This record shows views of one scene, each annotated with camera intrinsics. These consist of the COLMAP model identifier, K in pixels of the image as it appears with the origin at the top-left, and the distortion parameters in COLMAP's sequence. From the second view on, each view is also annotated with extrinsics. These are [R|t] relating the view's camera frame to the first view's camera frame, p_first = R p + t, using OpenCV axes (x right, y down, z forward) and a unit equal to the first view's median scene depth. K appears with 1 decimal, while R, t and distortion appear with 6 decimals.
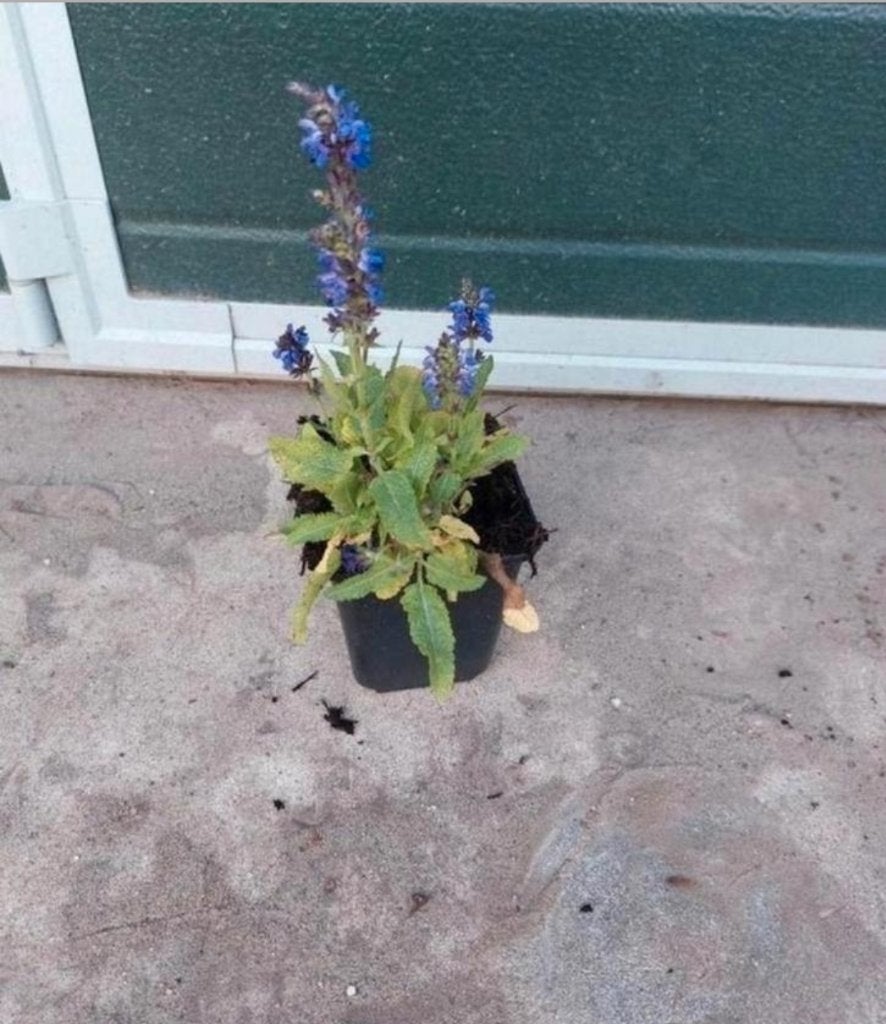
lens RADIAL K [[941.3, 0, 444.7], [0, 941.3, 532.4], [0, 0, 1]] dist [0.048137, -0.080354]
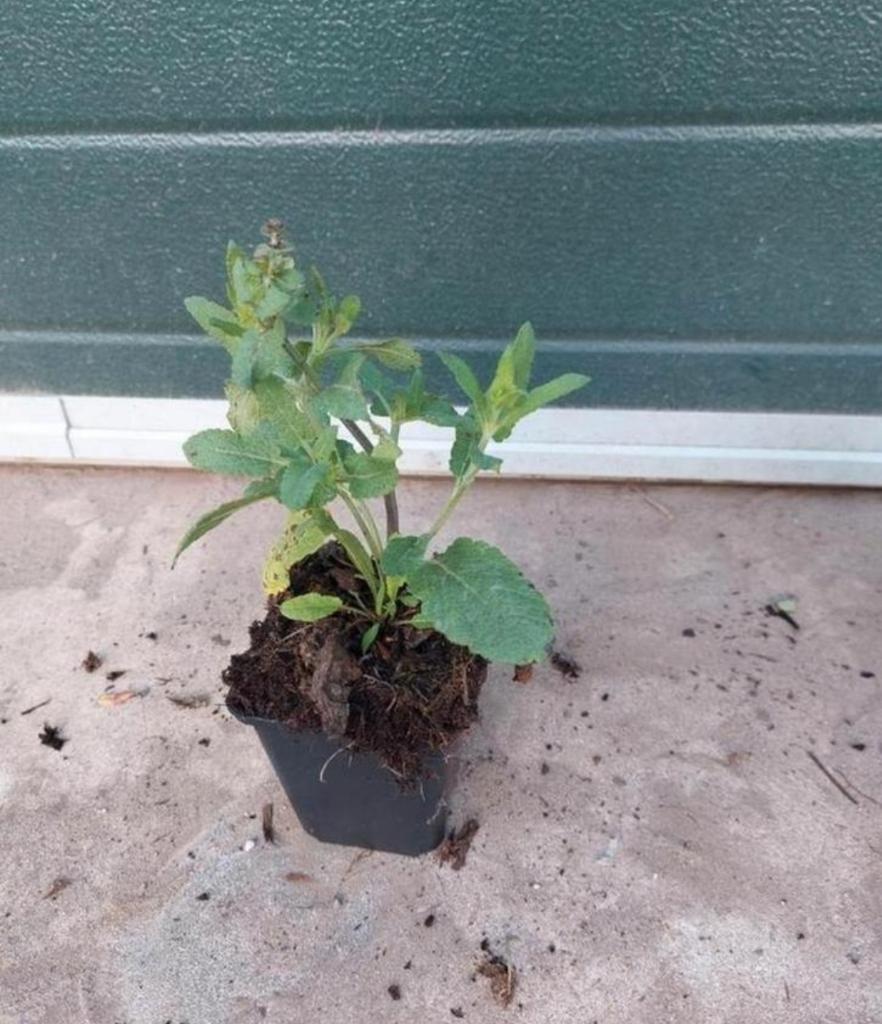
lens RADIAL K [[941.3, 0, 442.7], [0, 941.3, 532.4], [0, 0, 1]] dist [0.048137, -0.080354]
pose [[0.995747, -0.005752, -0.091949, 0.427271], [-0.008148, 0.988640, -0.150084, 0.114743], [0.091768, 0.150195, 0.984388, -0.095482]]
